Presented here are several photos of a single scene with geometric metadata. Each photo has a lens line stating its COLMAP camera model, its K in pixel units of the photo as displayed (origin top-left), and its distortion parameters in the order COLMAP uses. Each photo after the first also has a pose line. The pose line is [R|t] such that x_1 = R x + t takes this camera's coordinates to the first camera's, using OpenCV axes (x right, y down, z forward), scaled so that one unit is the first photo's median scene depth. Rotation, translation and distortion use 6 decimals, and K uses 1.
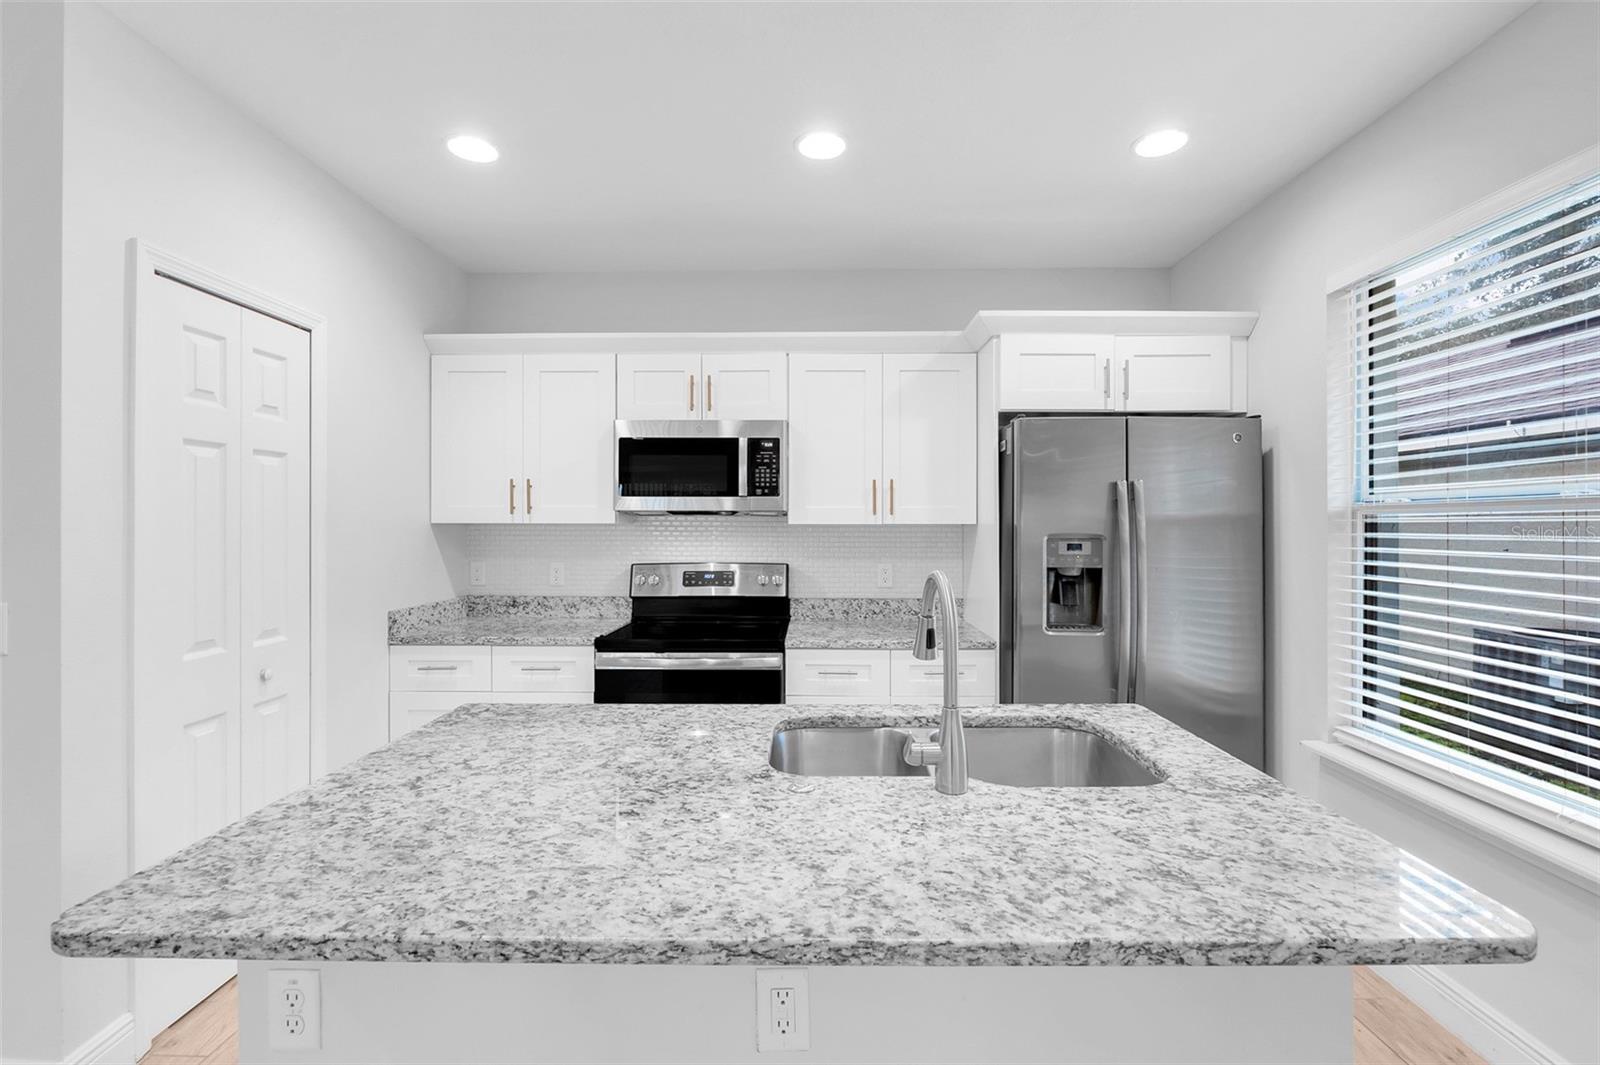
lens RADIAL K [[703.1, 0, 799.5], [0, 703.1, 521.1], [0, 0, 1]] dist [-0.013773, 0.000564]
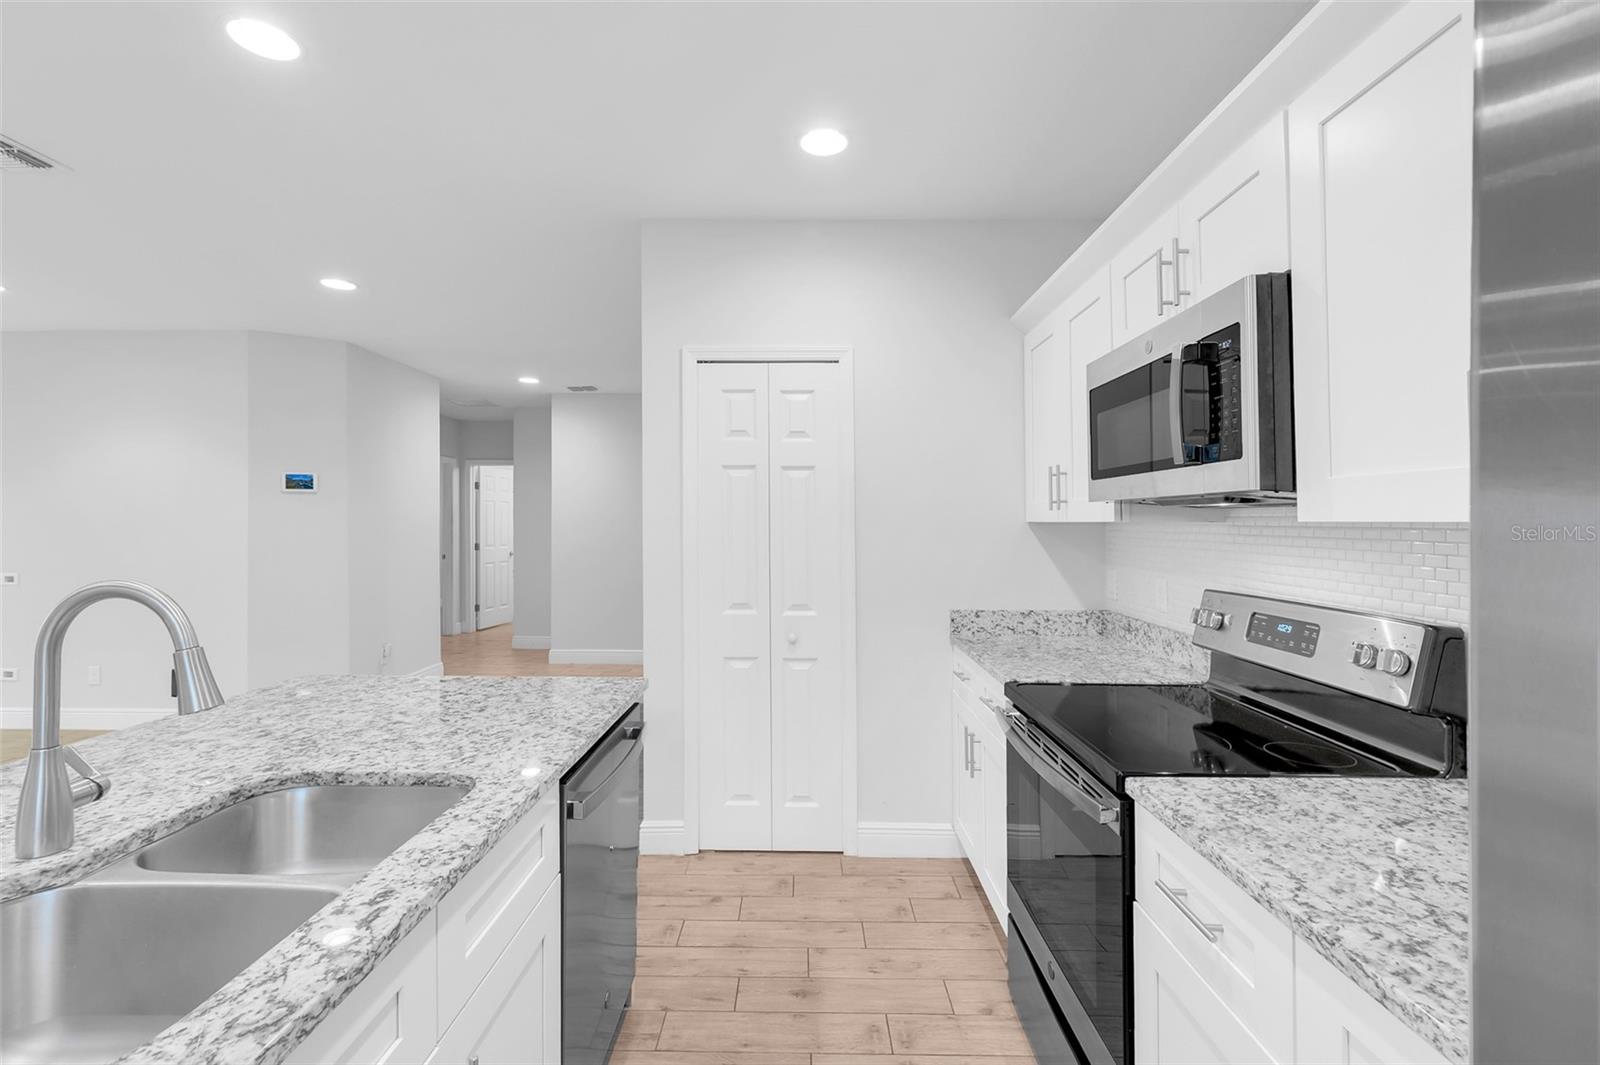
lens RADIAL K [[703.1, 0, 799.5], [0, 703.1, 521.1], [0, 0, 1]] dist [-0.013773, 0.000564]
pose [[0.004864, -0.004460, -0.999978, 0.395579], [0.002632, 0.999987, -0.004447, 0.005125], [0.999985, -0.002611, 0.004876, 0.724871]]
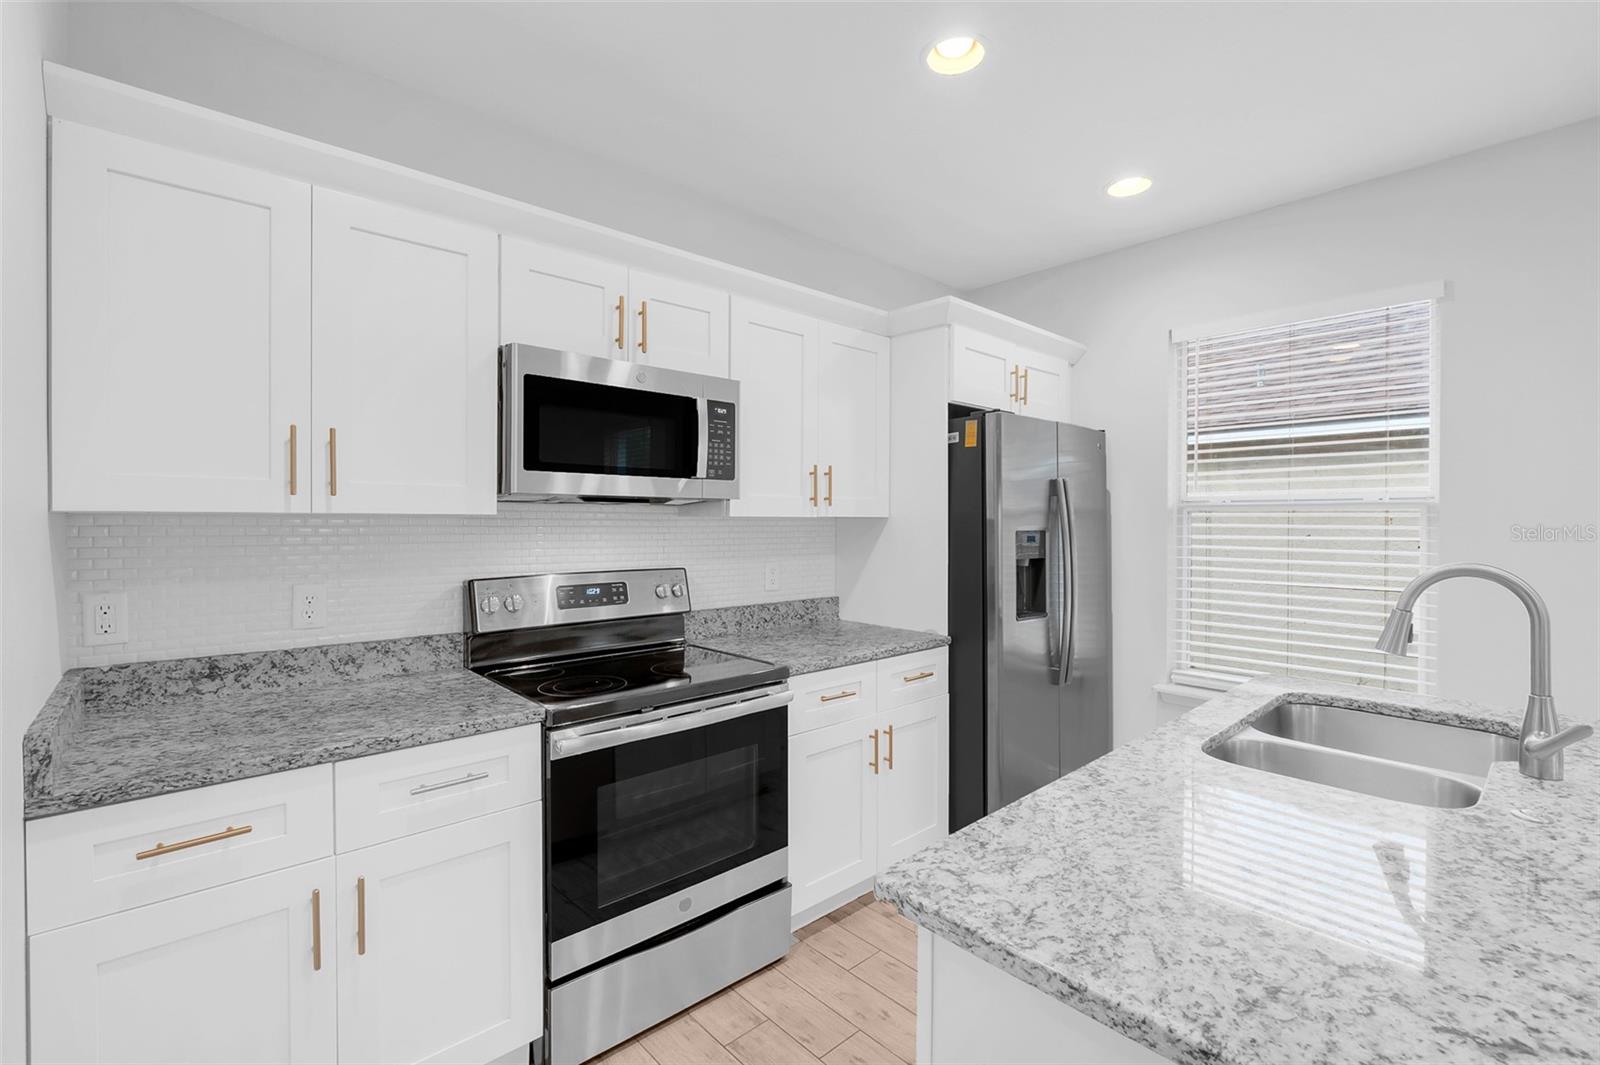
lens RADIAL K [[703.1, 0, 799.5], [0, 703.1, 521.1], [0, 0, 1]] dist [-0.013773, 0.000564]
pose [[0.730310, -0.001066, 0.683116, -0.498405], [-0.006888, 0.999936, 0.008924, 0.001954], [-0.683082, -0.011222, 0.730256, 0.392961]]
